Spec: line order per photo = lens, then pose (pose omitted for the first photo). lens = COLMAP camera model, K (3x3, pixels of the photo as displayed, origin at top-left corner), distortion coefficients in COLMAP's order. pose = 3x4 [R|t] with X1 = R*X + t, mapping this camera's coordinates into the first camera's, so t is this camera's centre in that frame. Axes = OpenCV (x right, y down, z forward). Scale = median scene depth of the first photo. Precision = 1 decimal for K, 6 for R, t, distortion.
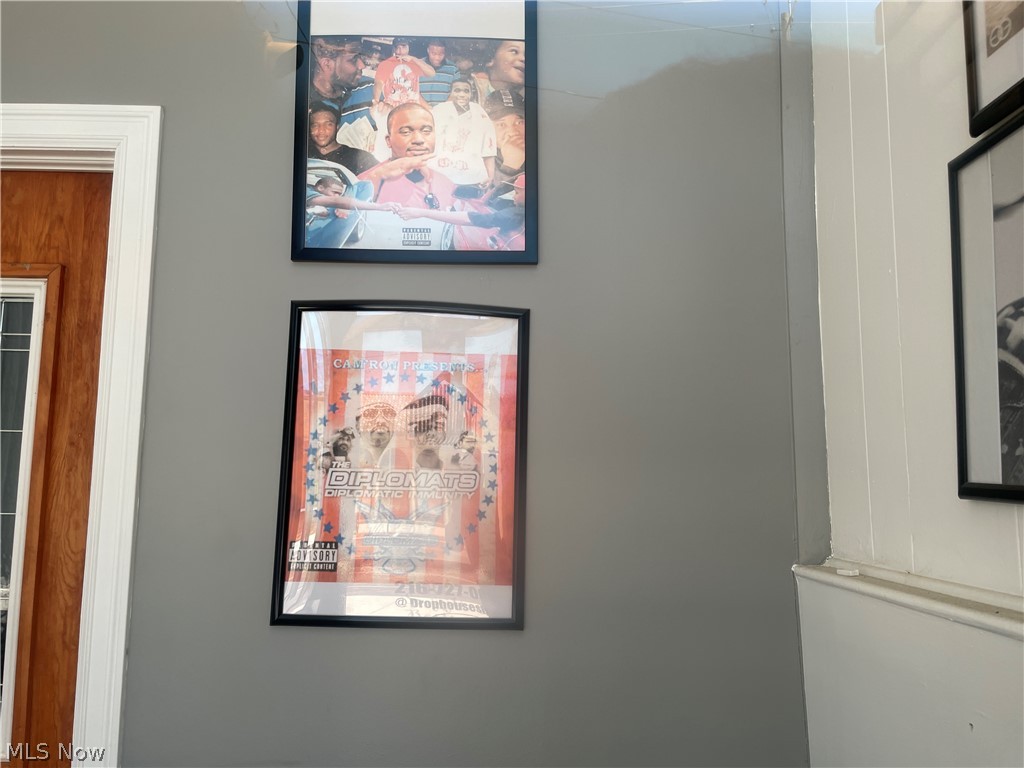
lens RADIAL K [[784.2, 0, 515.6], [0, 784.2, 392.7], [0, 0, 1]] dist [0.096774, -0.121970]
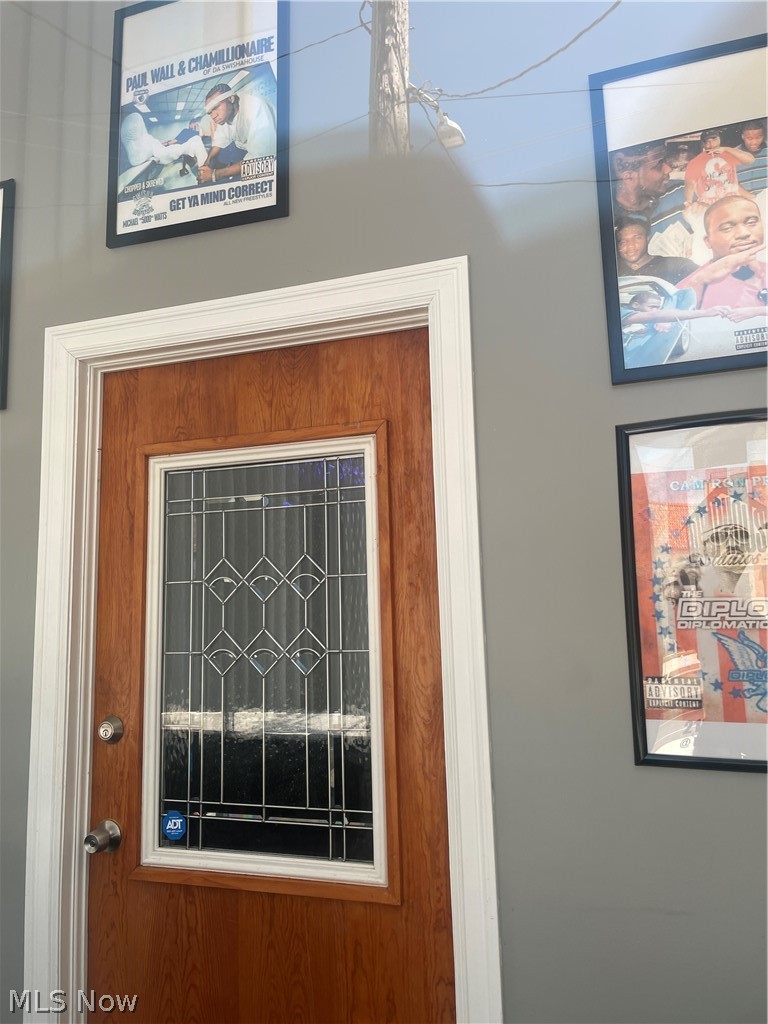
lens RADIAL K [[784.2, 0, 377.4], [0, 784.2, 510.1], [0, 0, 1]] dist [0.096774, -0.121970]
pose [[0.936498, -0.080884, -0.341216, -0.231204], [0.074424, 0.996713, -0.032004, -0.004646], [0.342683, 0.004577, 0.939440, -0.004703]]
